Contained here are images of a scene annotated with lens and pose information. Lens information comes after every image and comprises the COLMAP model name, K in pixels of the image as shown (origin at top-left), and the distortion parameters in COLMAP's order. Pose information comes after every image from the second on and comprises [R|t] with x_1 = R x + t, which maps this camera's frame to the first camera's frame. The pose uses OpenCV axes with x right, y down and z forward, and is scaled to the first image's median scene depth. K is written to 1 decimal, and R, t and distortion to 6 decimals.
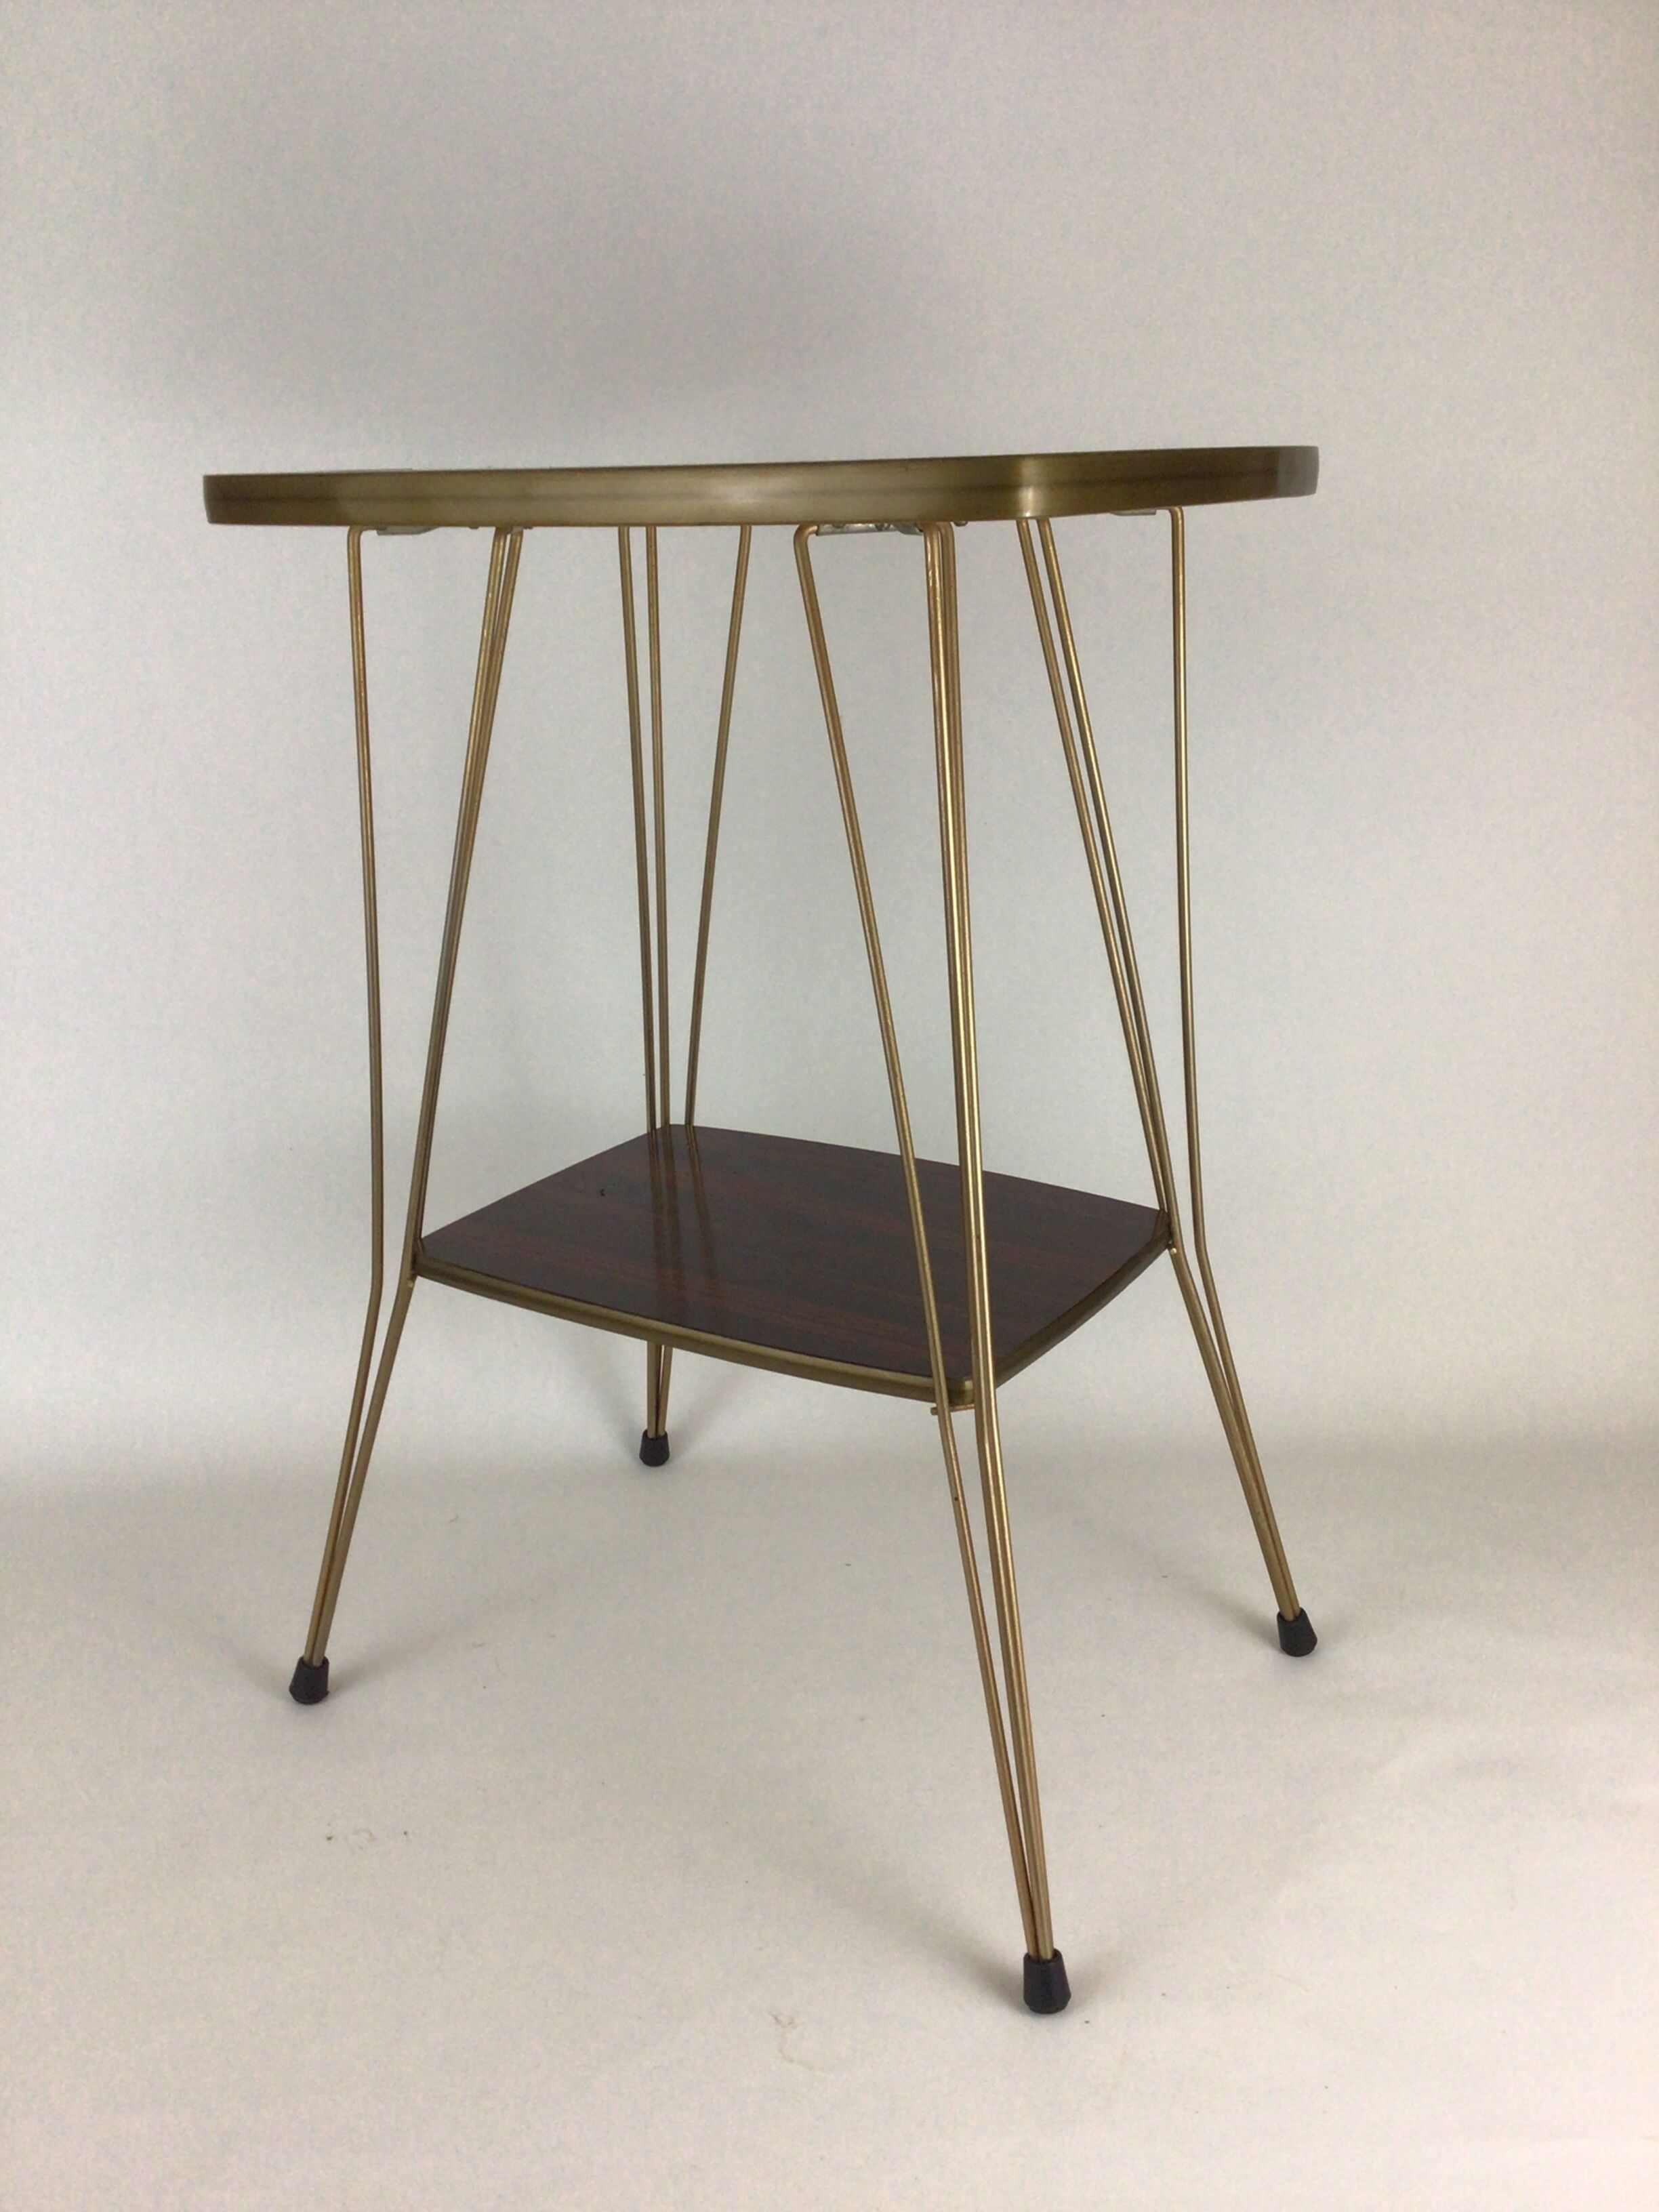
lens RADIAL K [[2071.3, 0, 829.5], [0, 2071.3, 1106.0], [0, 0, 1]] dist [0.179249, -0.418487]
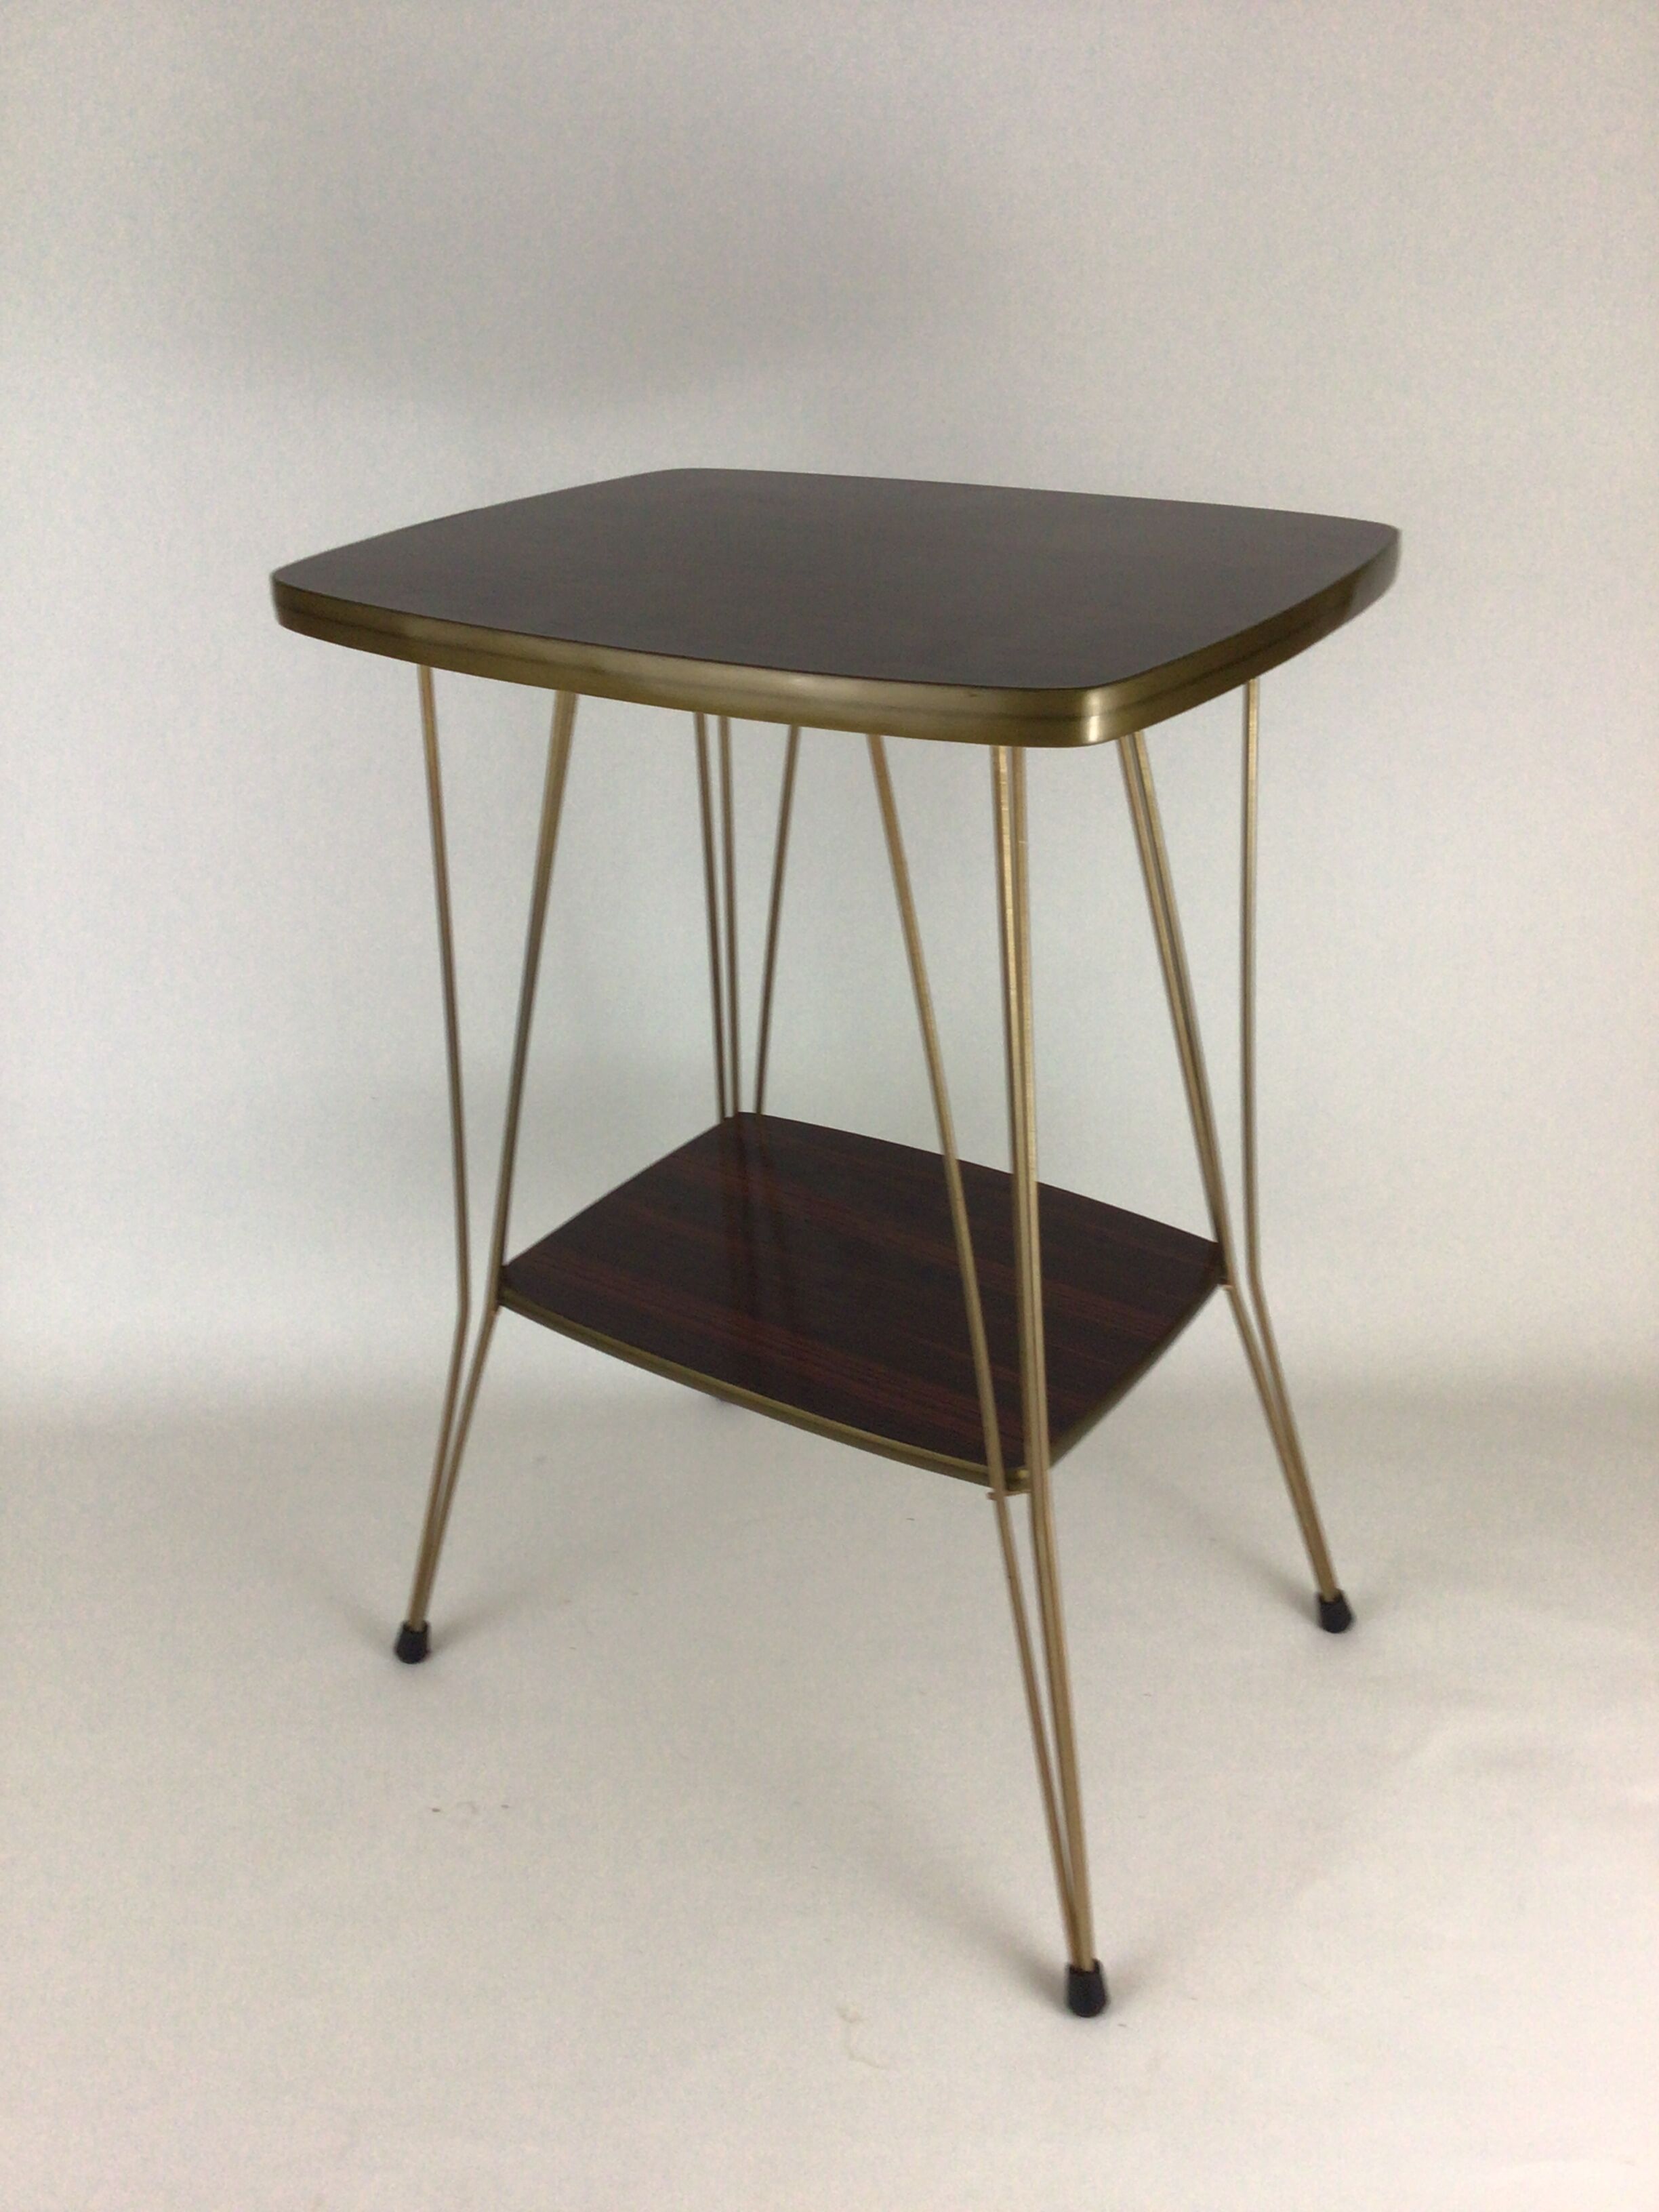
lens RADIAL K [[2071.3, 0, 829.5], [0, 2071.3, 1106.0], [0, 0, 1]] dist [0.179249, -0.418487]
pose [[0.999429, 0.007005, -0.033041, 0.001532], [-0.001464, 0.986323, 0.164819, -0.190494], [0.033744, -0.164676, 0.985770, -0.013494]]
